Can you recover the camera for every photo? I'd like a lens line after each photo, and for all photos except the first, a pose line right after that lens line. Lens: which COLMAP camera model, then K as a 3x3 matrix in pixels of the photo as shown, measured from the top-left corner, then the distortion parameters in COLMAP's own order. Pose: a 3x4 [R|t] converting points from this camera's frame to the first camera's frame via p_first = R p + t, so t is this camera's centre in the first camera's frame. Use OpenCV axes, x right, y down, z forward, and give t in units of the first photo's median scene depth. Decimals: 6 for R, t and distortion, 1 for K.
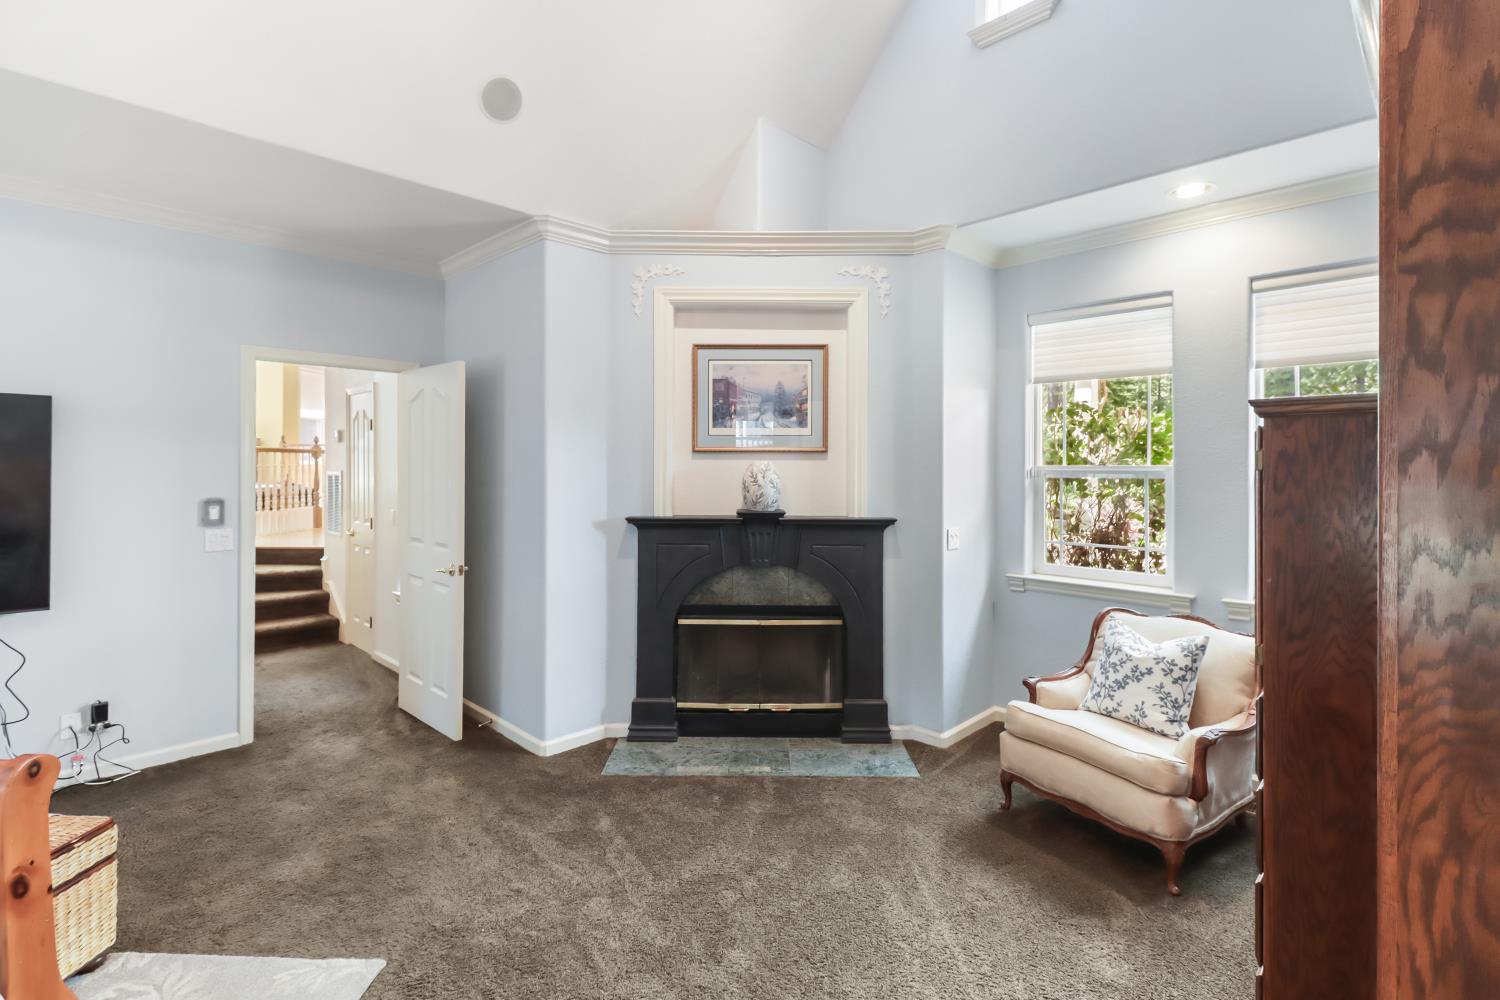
lens RADIAL K [[695.6, 0, 749.4], [0, 695.6, 469.1], [0, 0, 1]] dist [0.018585, -0.000323]
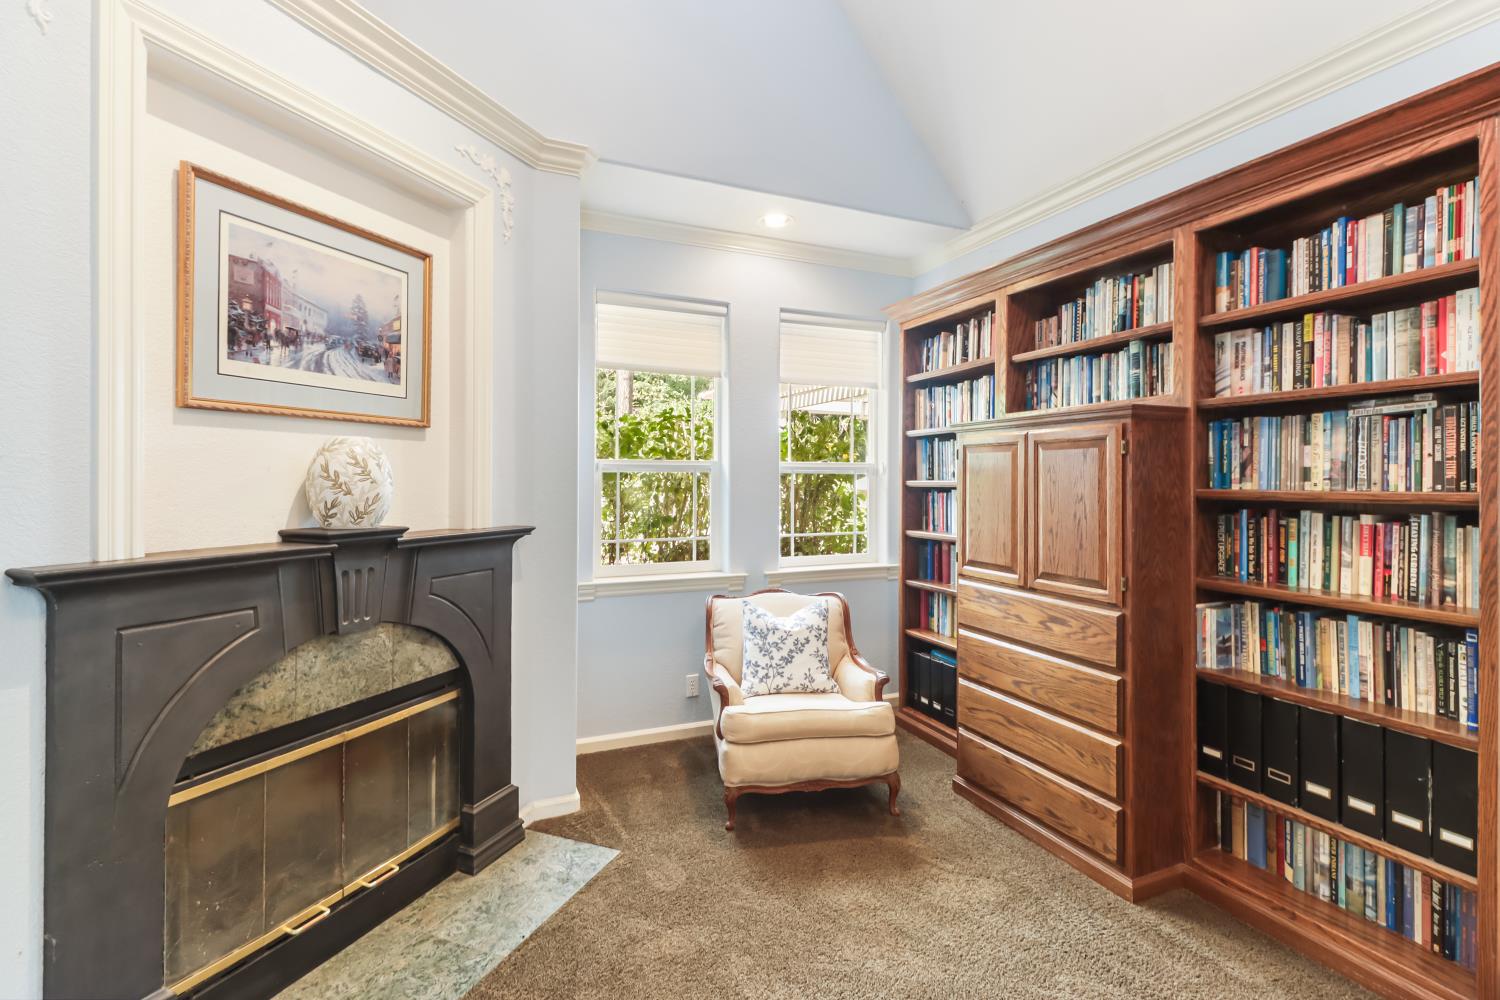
lens RADIAL K [[693.2, 0, 754.7], [0, 693.2, 484.4], [0, 0, 1]] dist [0.010567, -0.000598]
pose [[0.357187, -0.009020, 0.933989, -0.371224], [0.001919, 0.999958, 0.008924, 0.021411], [-0.934031, -0.001395, 0.357190, 0.512749]]
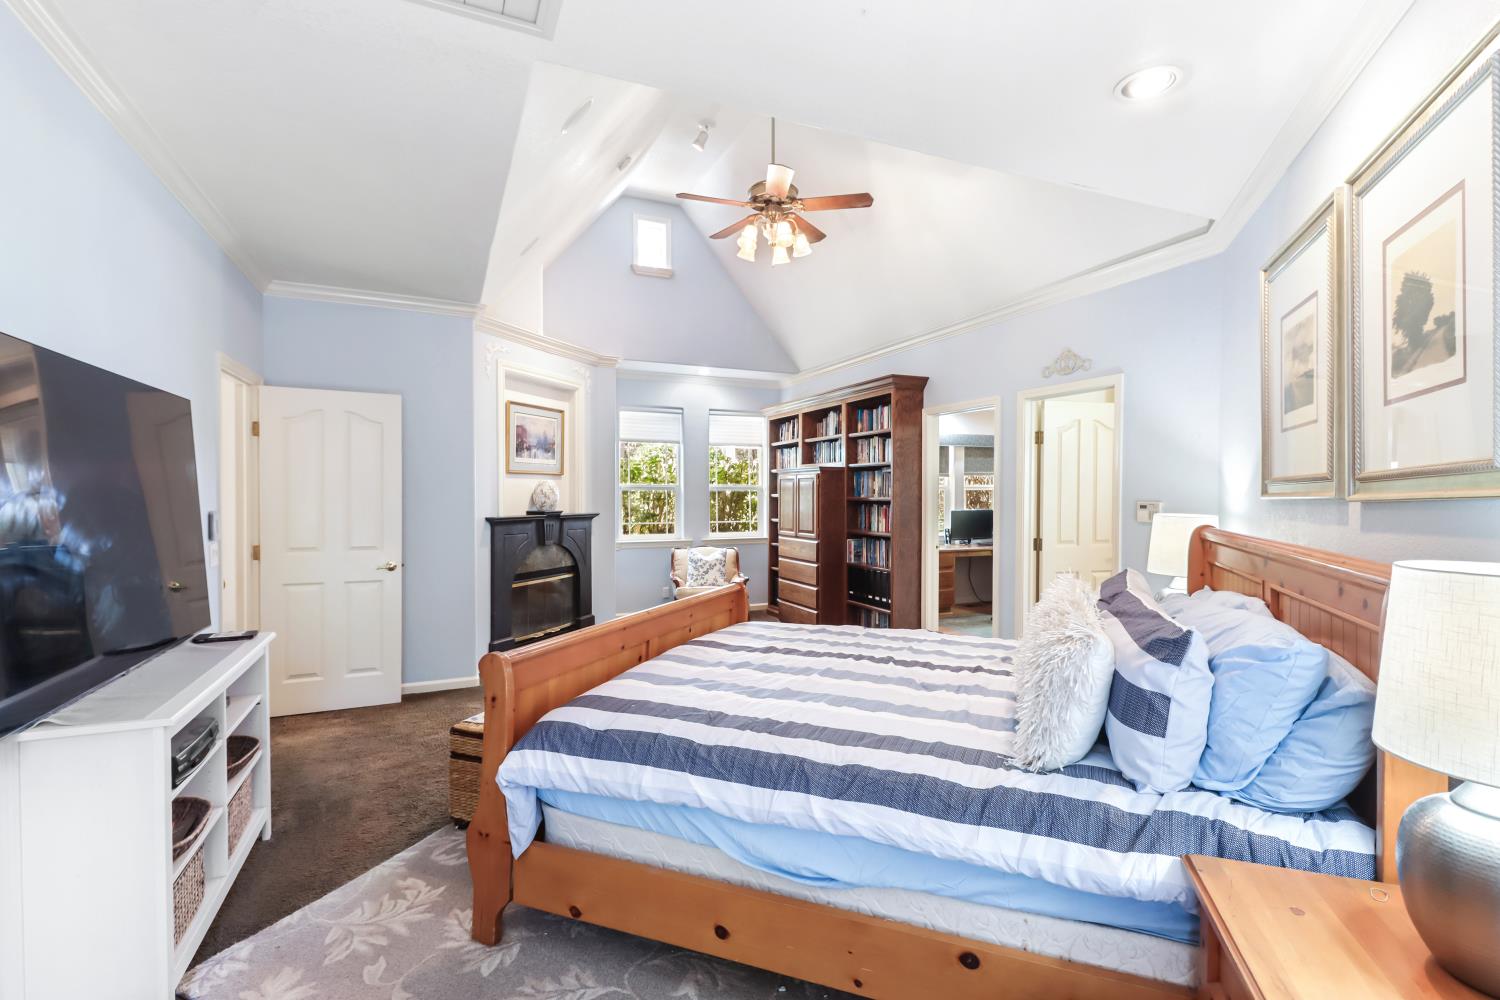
lens RADIAL K [[705.6, 0, 764.5], [0, 705.6, 510.3], [0, 0, 1]] dist [-0.000587, -0.000727]
pose [[0.332750, -0.025517, 0.942670, -1.344069], [0.003723, 0.999662, 0.025746, 0.018731], [-0.943008, -0.005057, 0.332732, -0.017780]]
